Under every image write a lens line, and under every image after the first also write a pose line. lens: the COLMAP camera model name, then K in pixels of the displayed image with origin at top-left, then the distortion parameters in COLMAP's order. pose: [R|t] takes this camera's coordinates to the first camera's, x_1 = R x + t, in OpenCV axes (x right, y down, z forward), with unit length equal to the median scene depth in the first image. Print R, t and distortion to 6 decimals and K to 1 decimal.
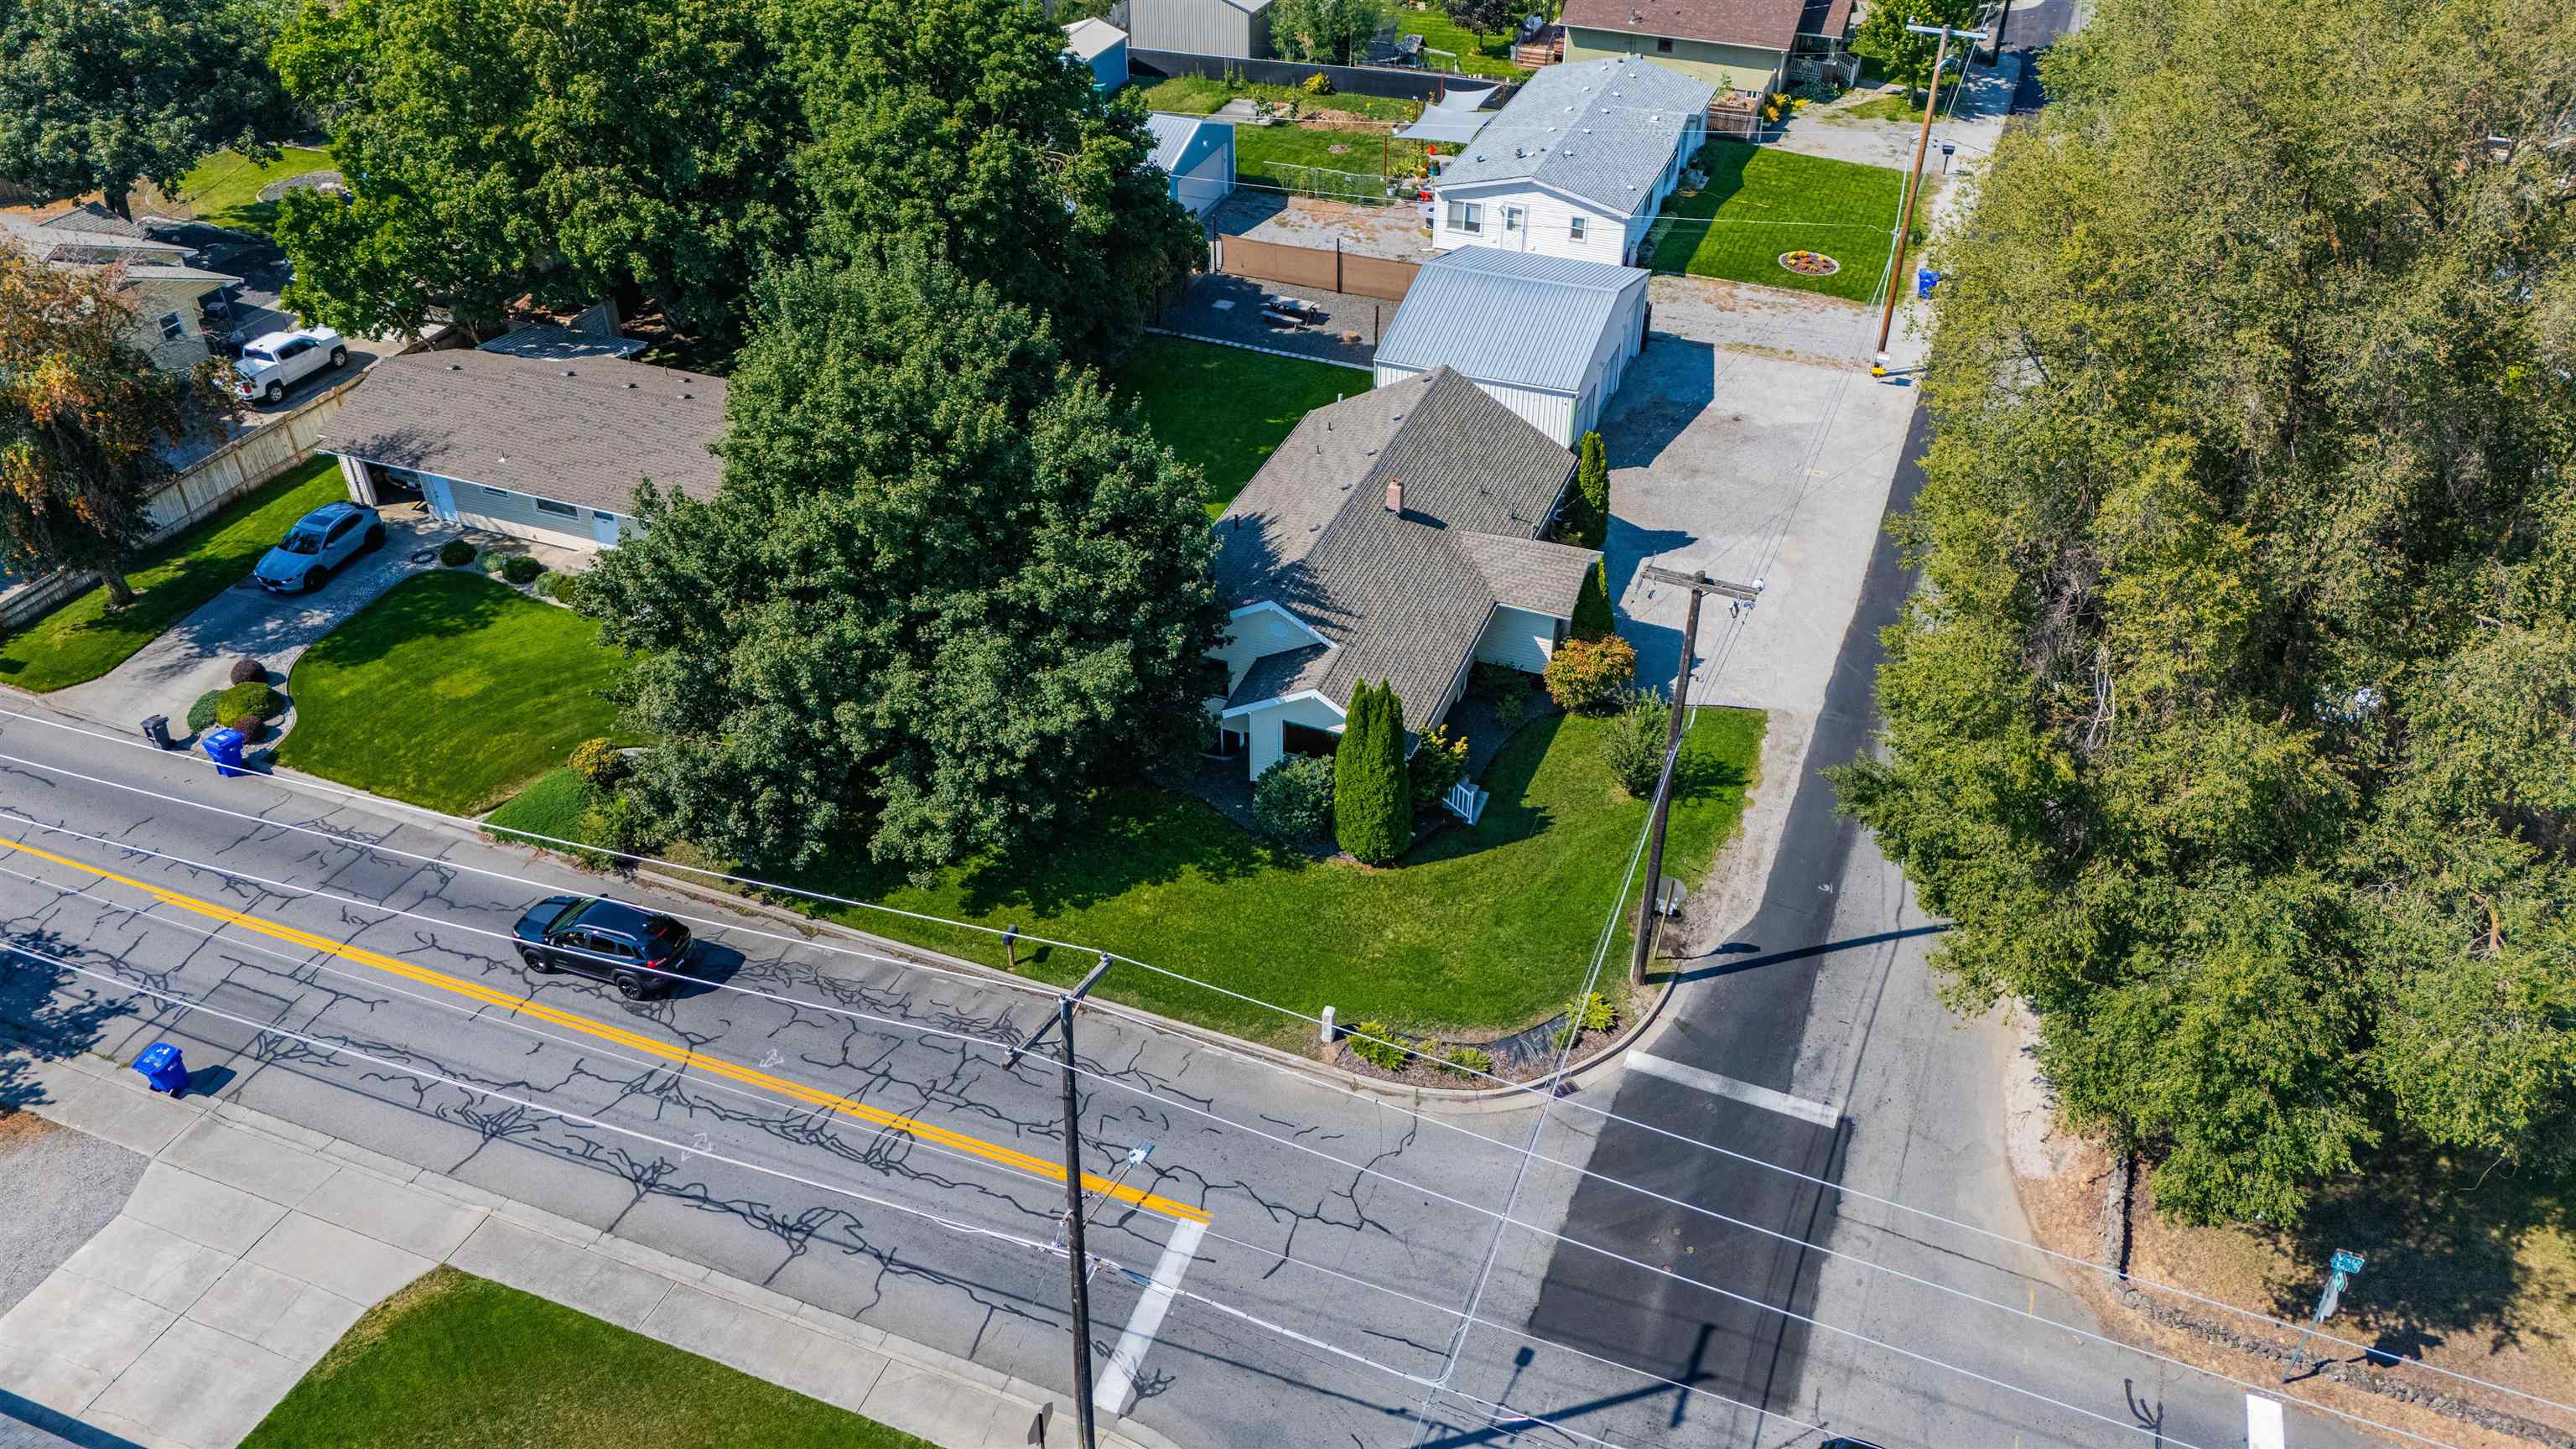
lens RADIAL K [[1791.0, 0, 1279.3], [0, 1791.0, 730.7], [0, 0, 1]] dist [0.065135, -0.062854]
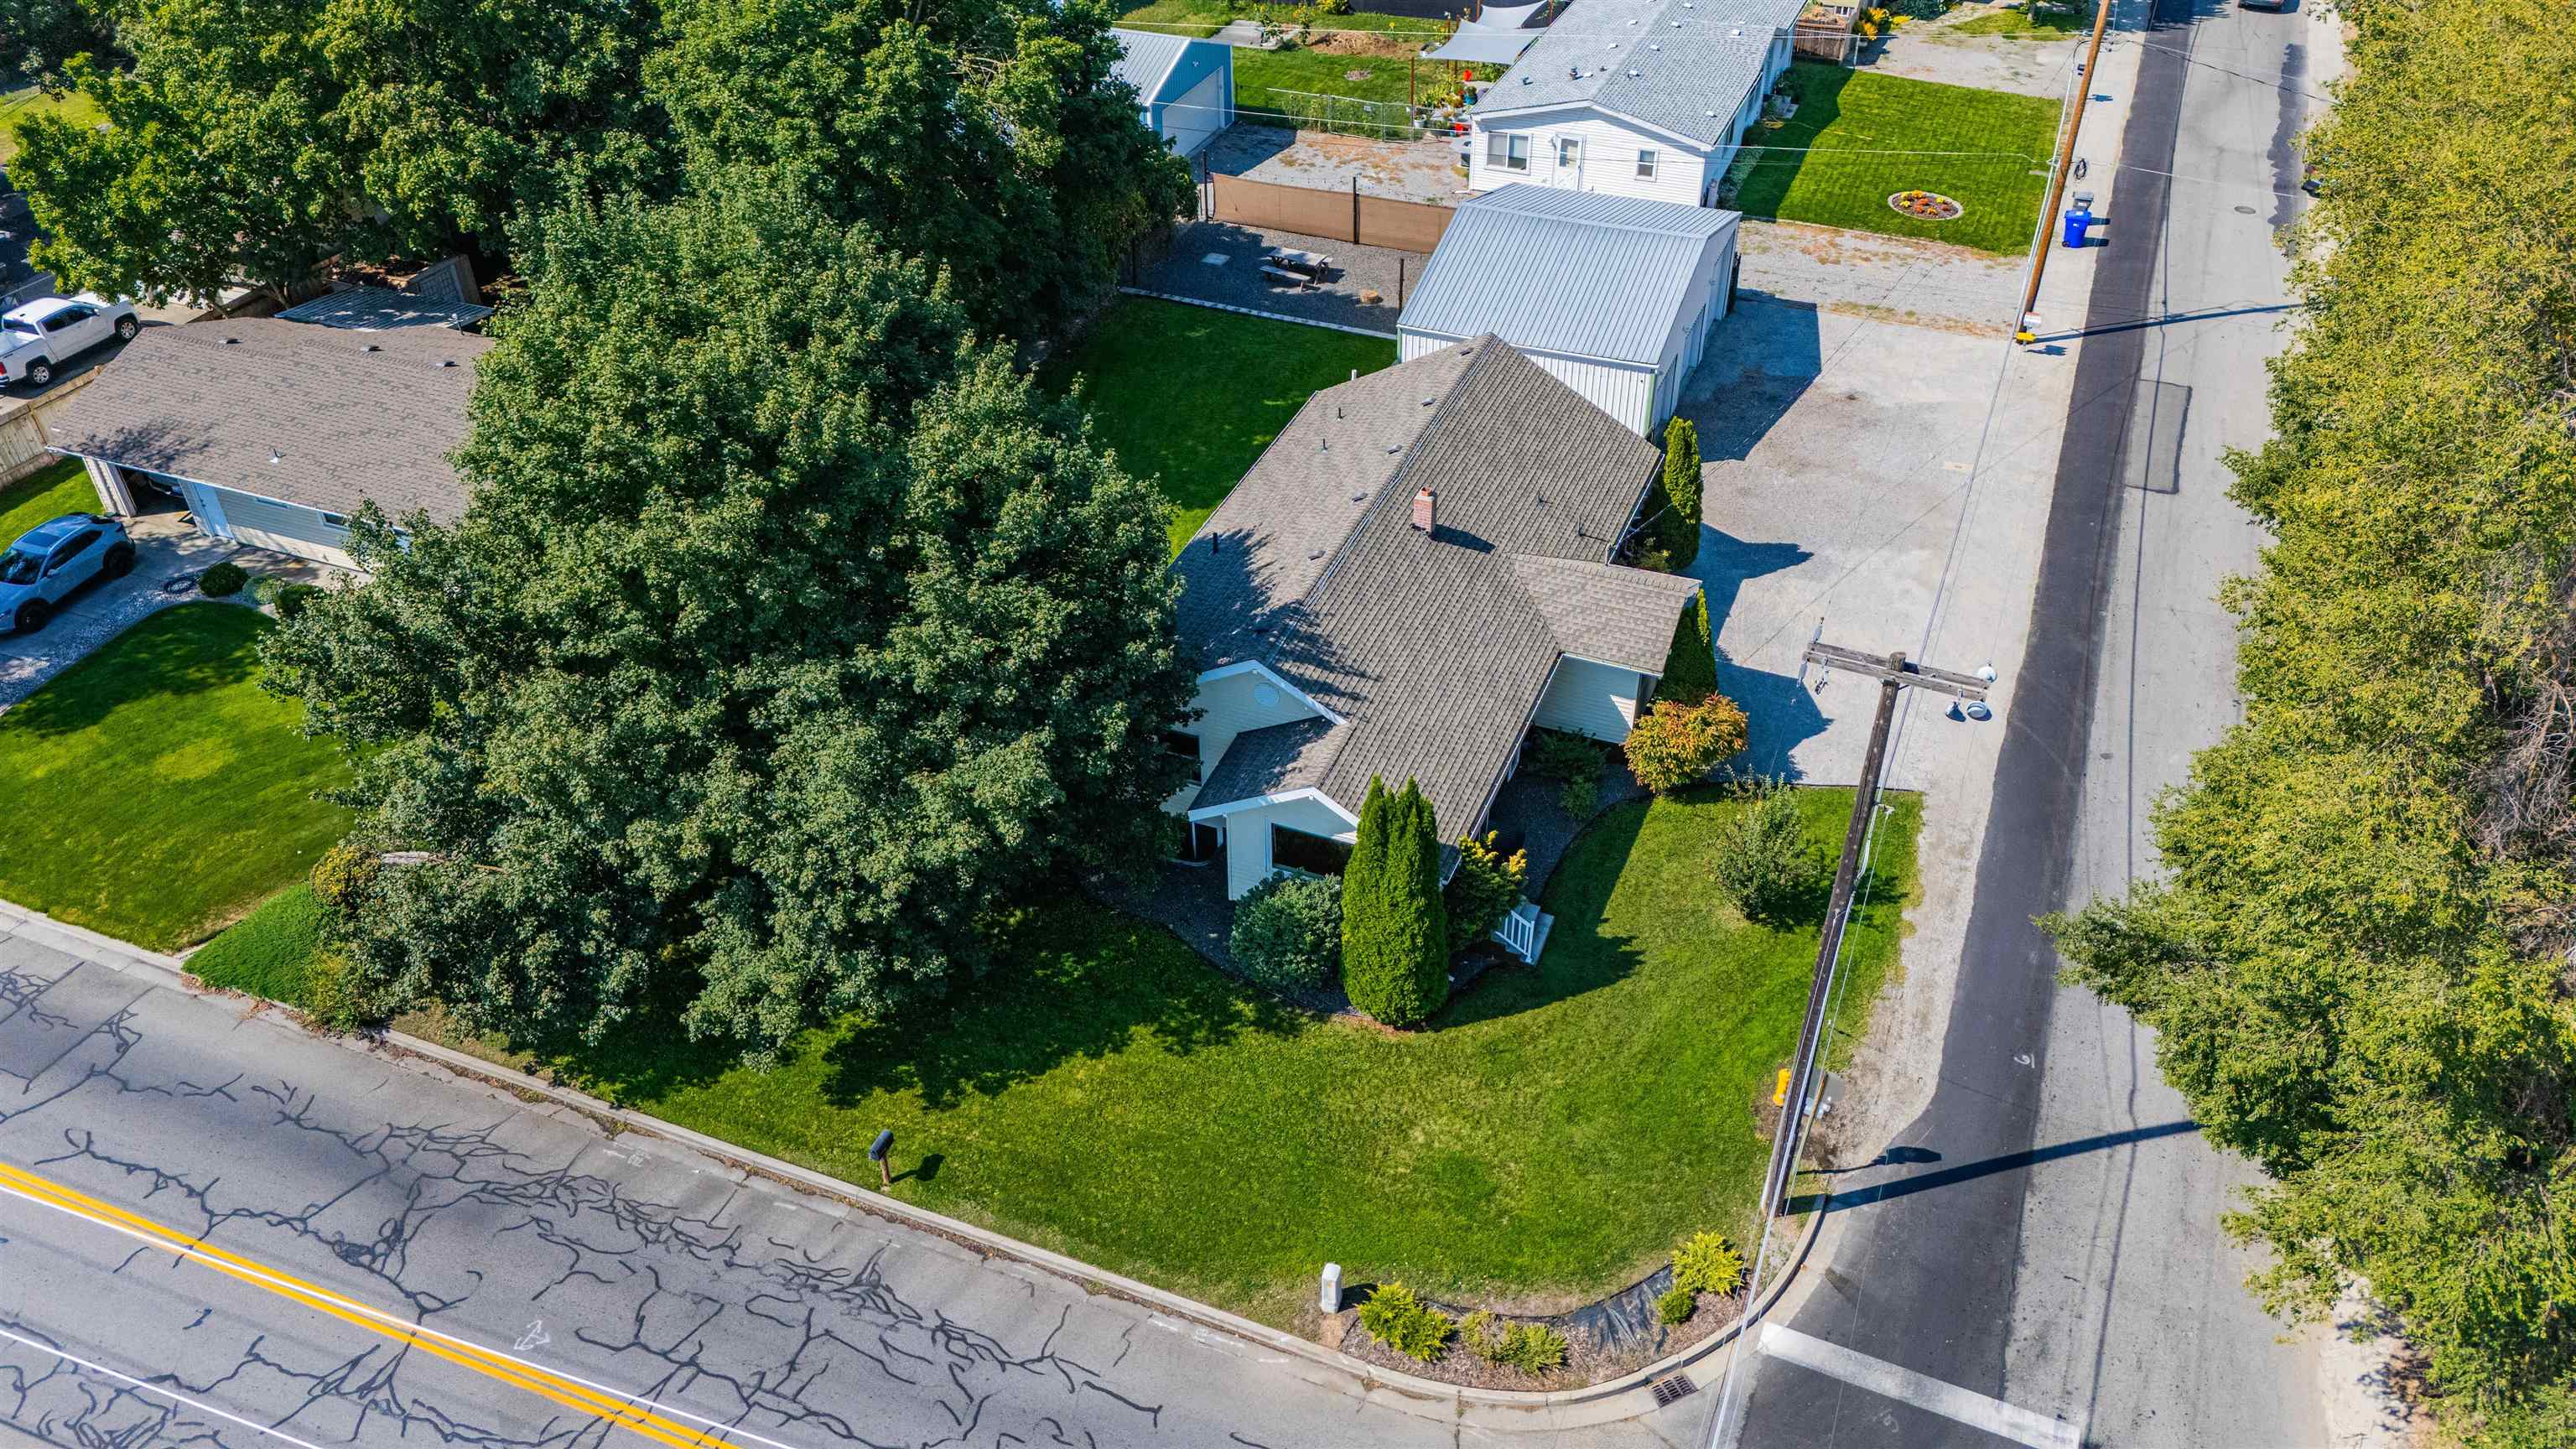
lens RADIAL K [[1815.1, 0, 1288.0], [0, 1815.1, 724.5], [0, 0, 1]] dist [0.045261, -0.029290]
pose [[0.999947, -0.002395, -0.009996, 0.015922], [0.002531, 0.999905, 0.013565, -0.055201], [0.009963, -0.013590, 0.999858, 0.258408]]
